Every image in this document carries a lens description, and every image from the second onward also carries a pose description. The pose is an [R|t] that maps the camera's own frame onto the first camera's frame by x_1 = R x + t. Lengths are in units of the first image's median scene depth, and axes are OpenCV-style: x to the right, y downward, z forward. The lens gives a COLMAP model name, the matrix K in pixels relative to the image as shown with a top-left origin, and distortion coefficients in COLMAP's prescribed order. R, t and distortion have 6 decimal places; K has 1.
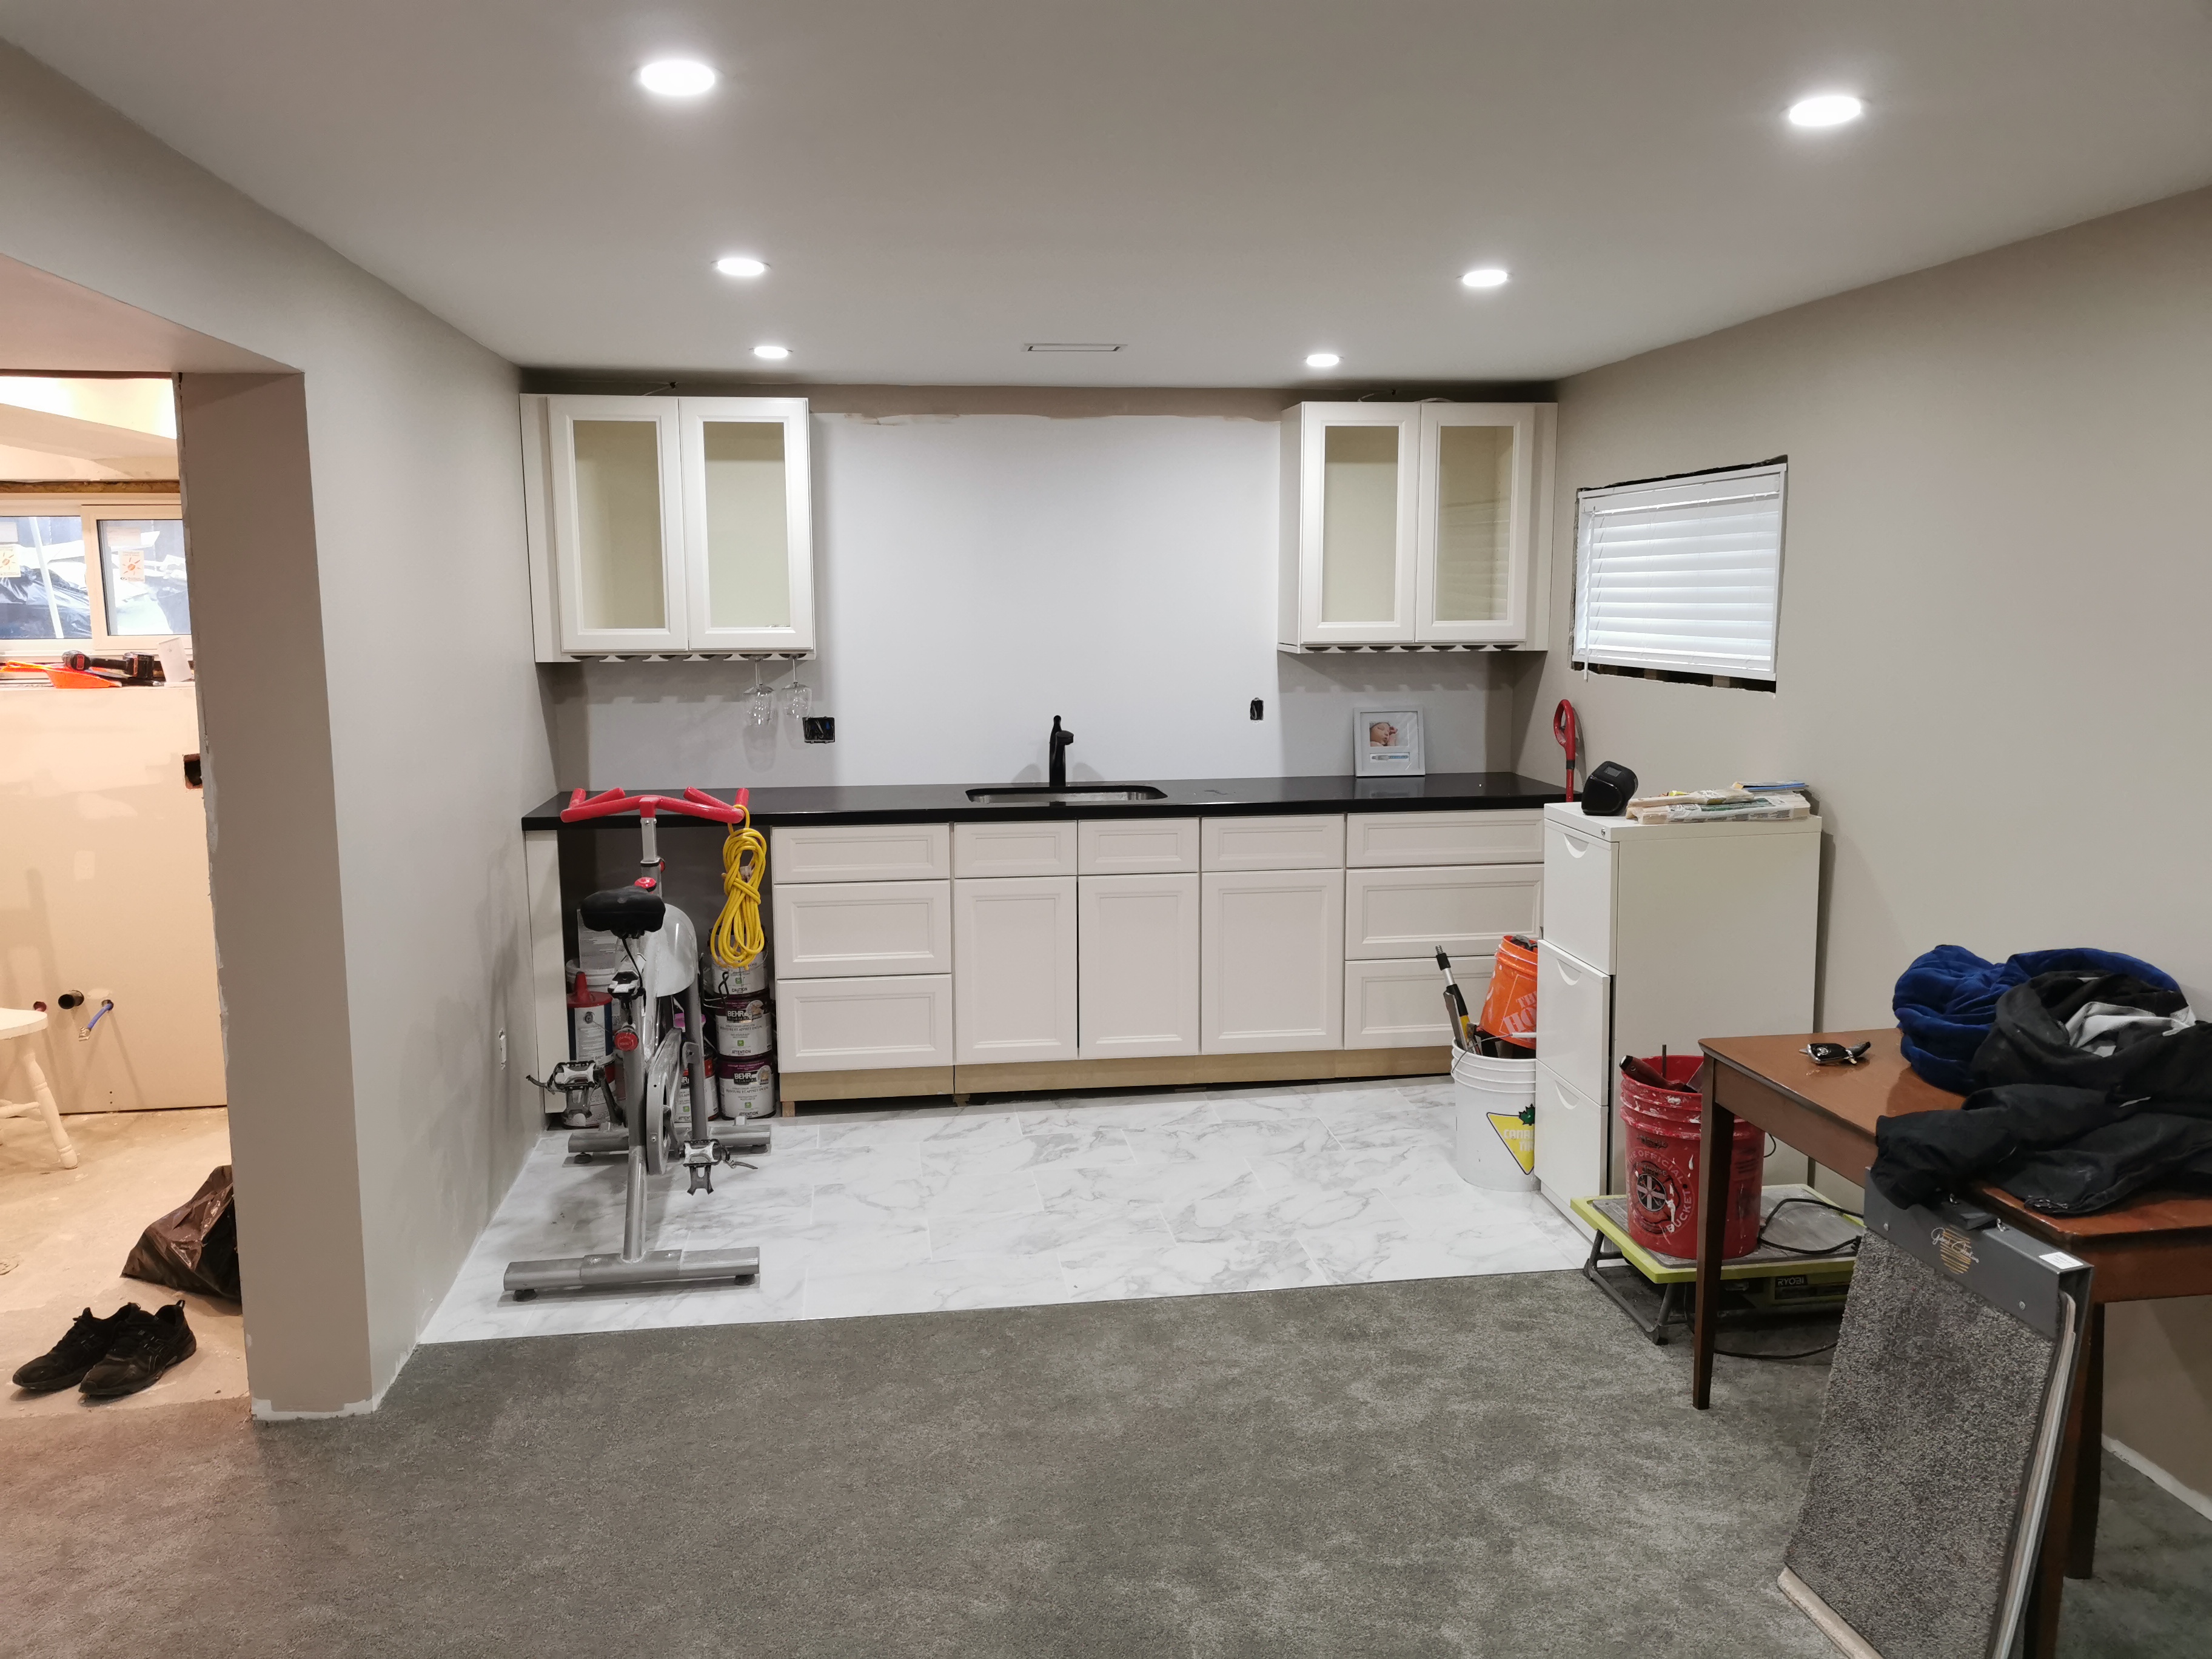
lens RADIAL K [[1721.8, 0, 1091.6], [0, 1721.8, 860.4], [0, 0, 1]] dist [0.042390, -0.042820]
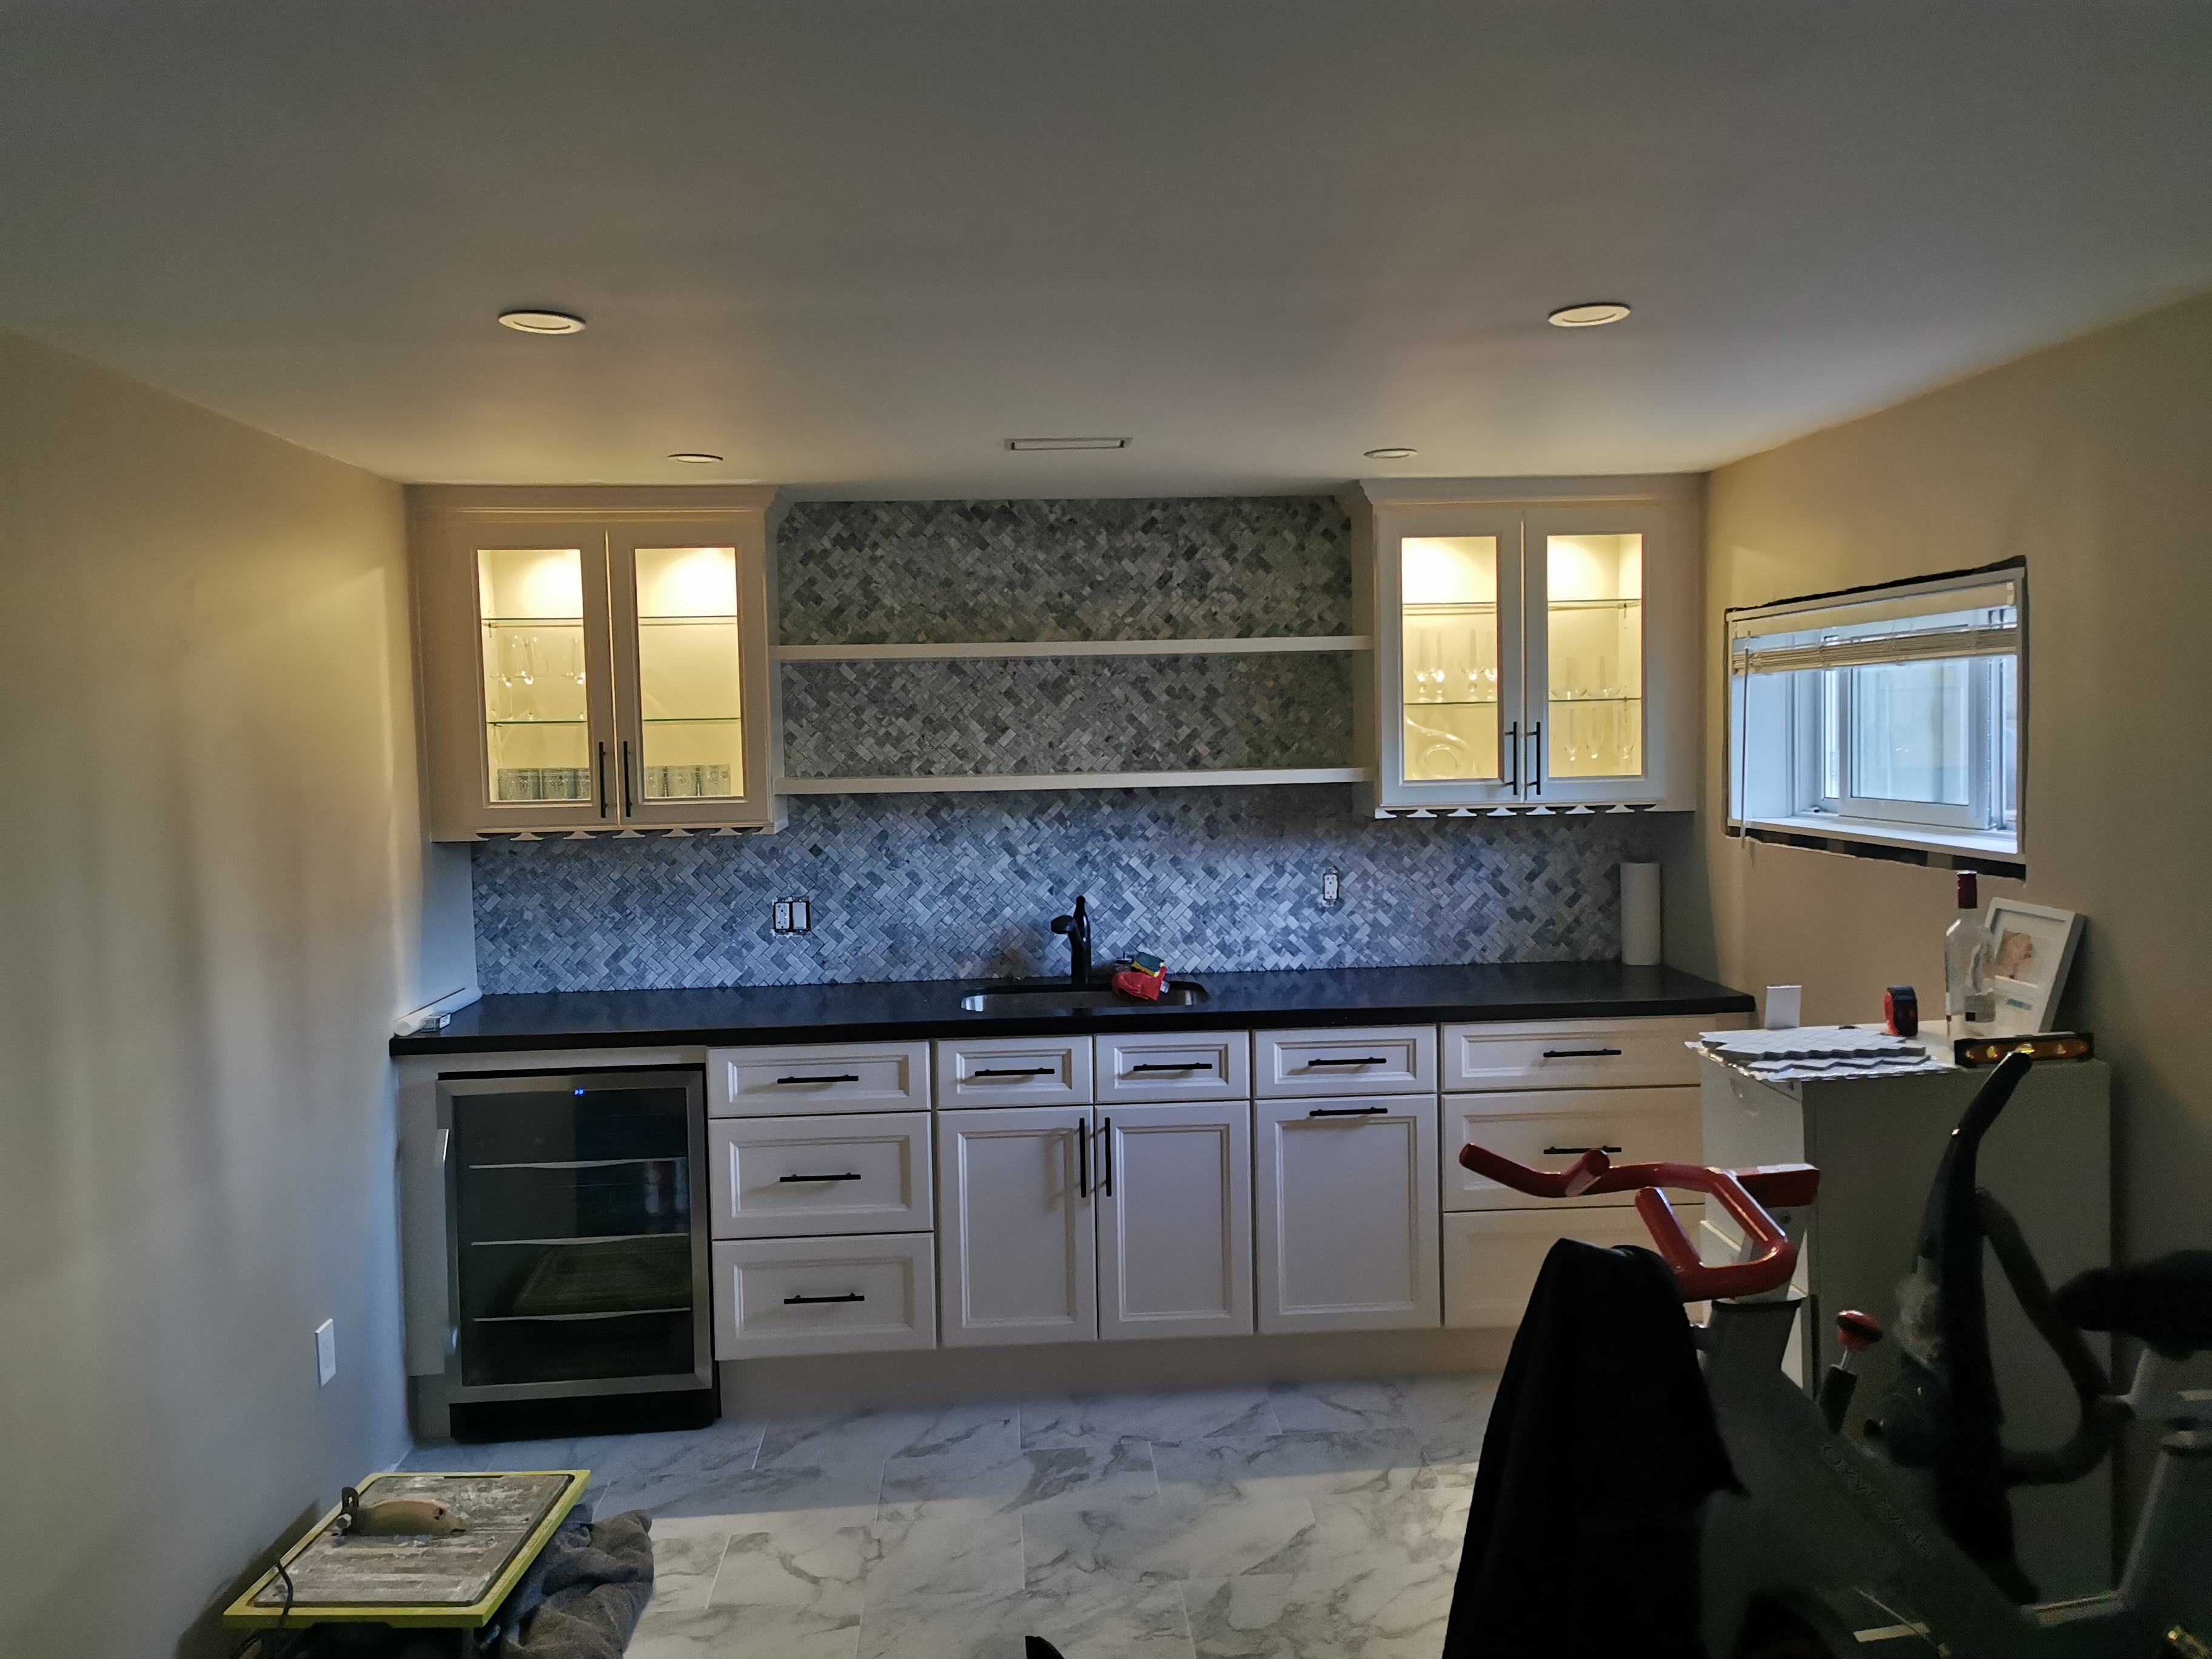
lens RADIAL K [[1721.8, 0, 1104.7], [0, 1721.8, 841.6], [0, 0, 1]] dist [0.042390, -0.042820]
pose [[0.997694, -0.010318, -0.067090, 0.050761], [0.004507, 0.996268, -0.086195, -0.042992], [0.067729, 0.085694, 0.994017, 0.209971]]
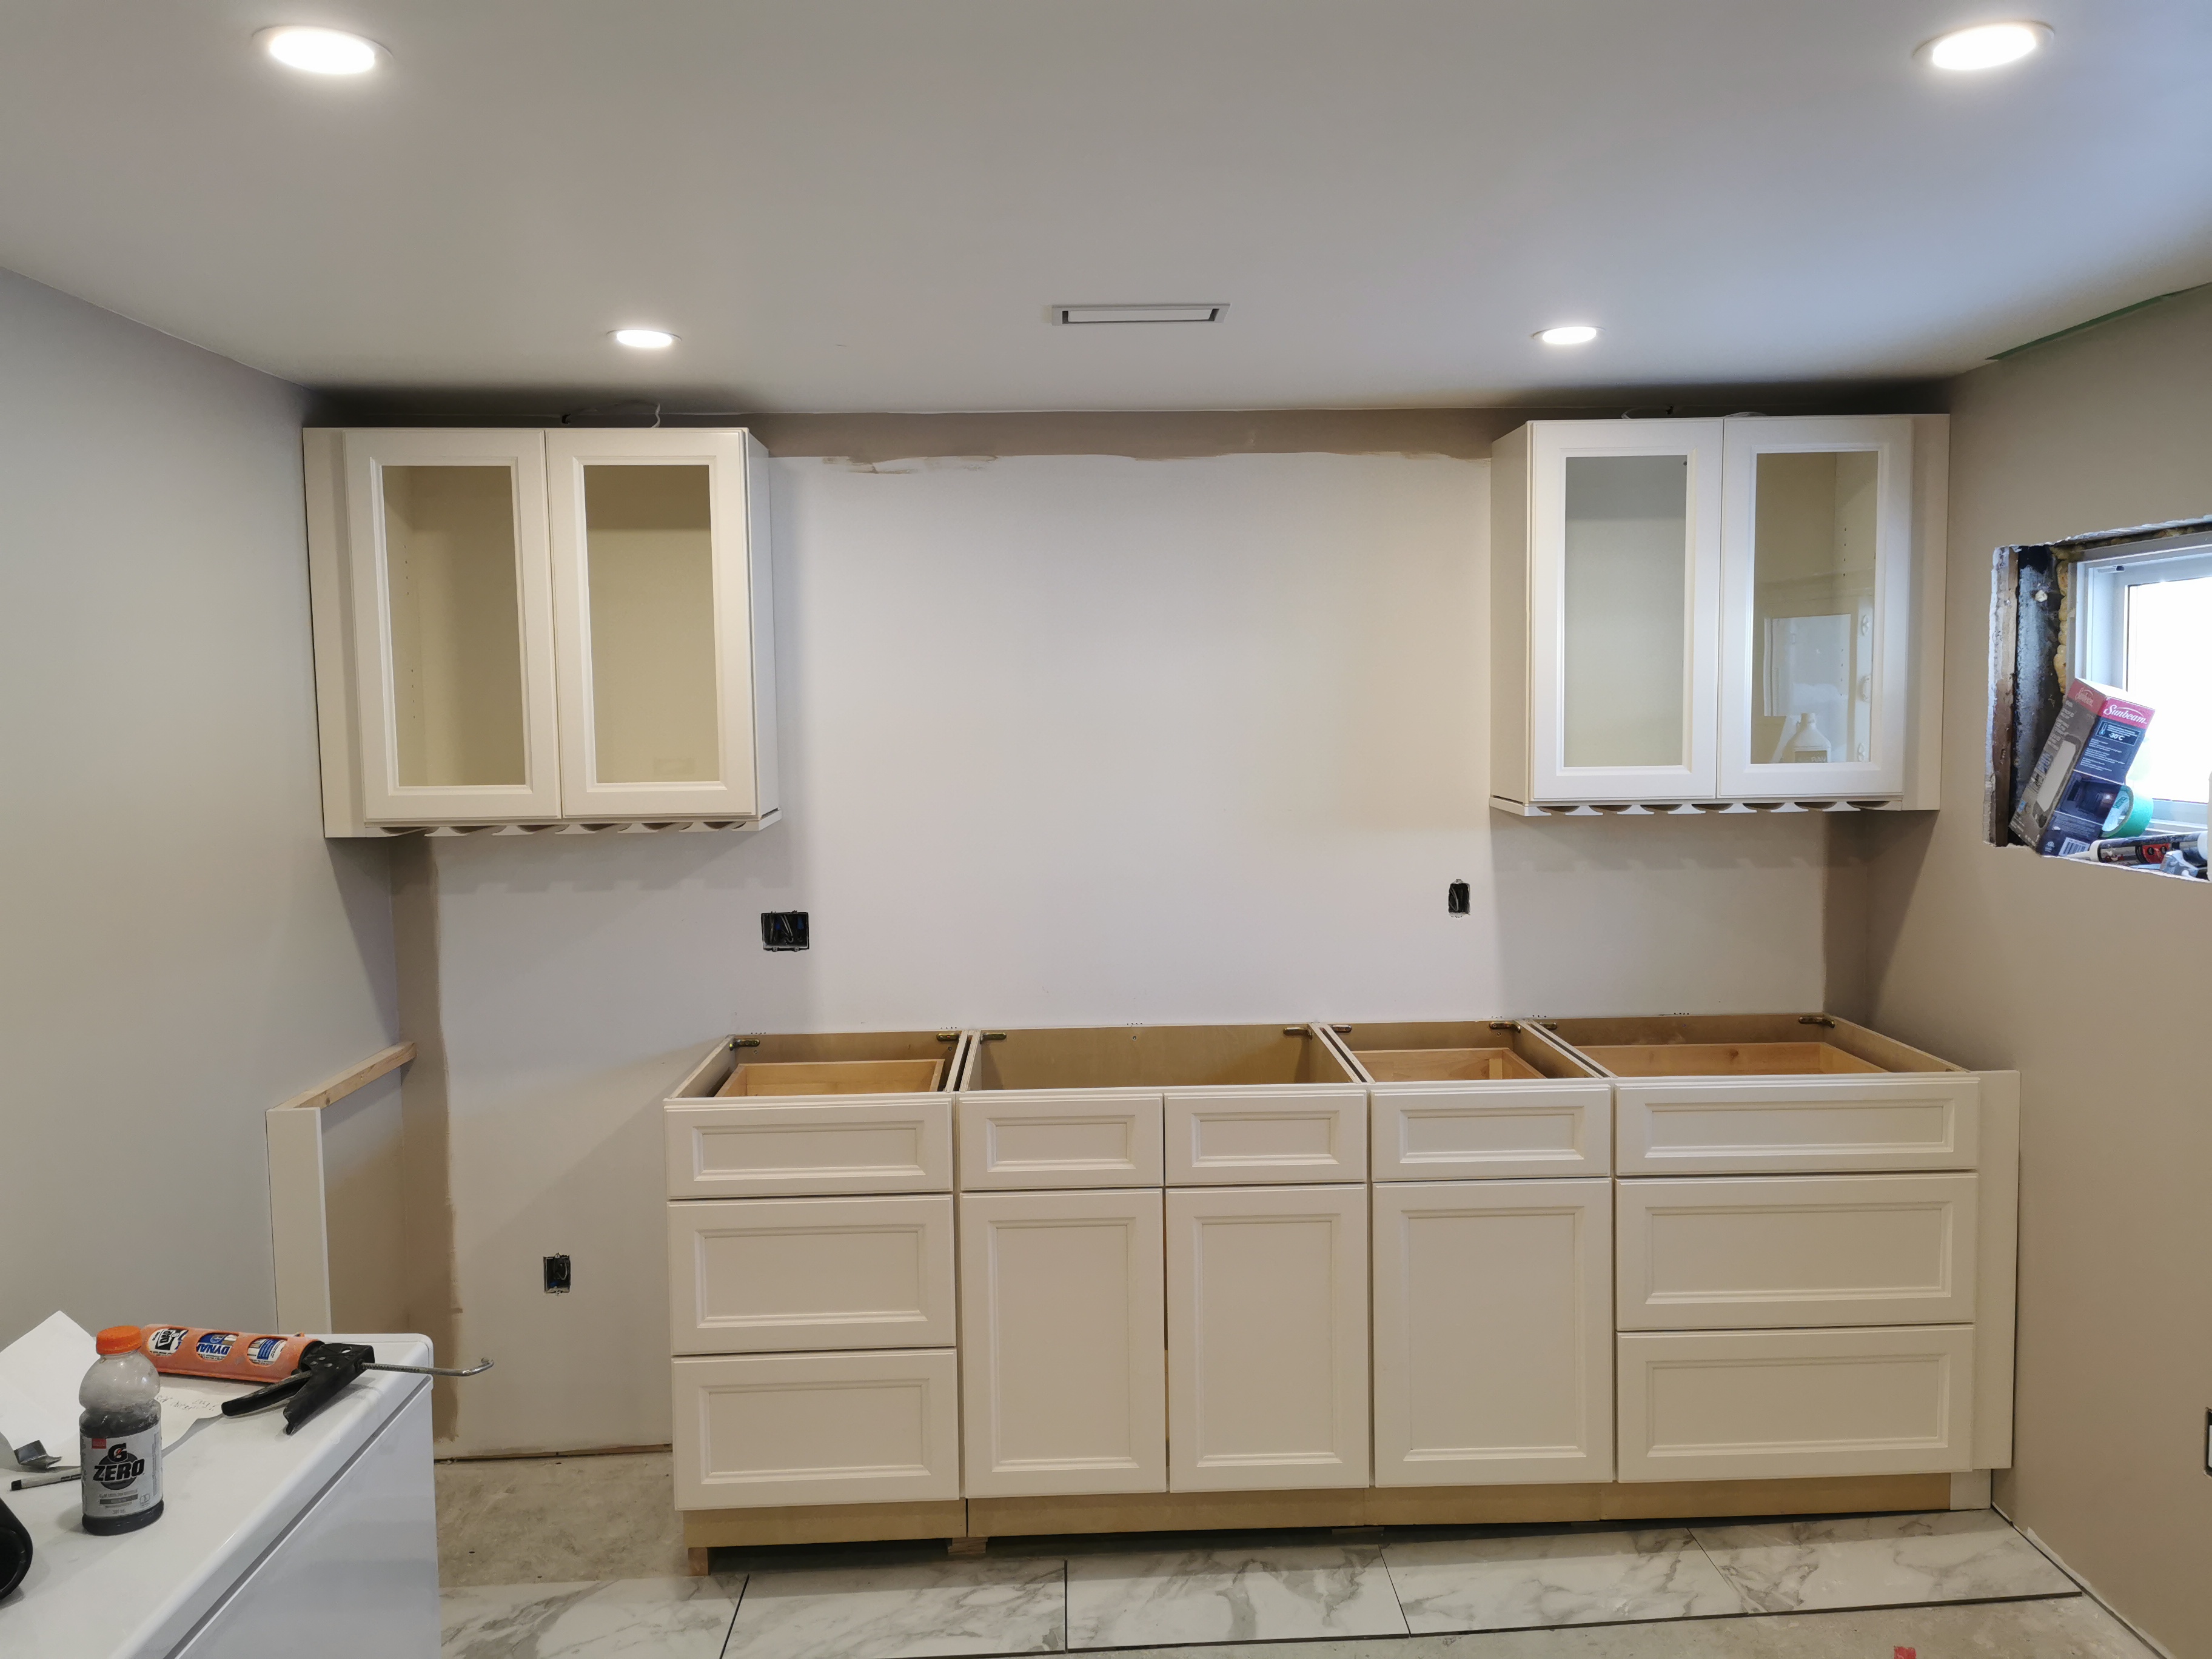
lens RADIAL K [[1721.8, 0, 1113.1], [0, 1721.8, 830.0], [0, 0, 1]] dist [0.042390, -0.042820]
pose [[0.995626, -0.000842, -0.093424, 0.030846], [-0.006834, 0.996624, -0.081818, -0.066872], [0.093178, 0.082098, 0.992259, 0.387317]]
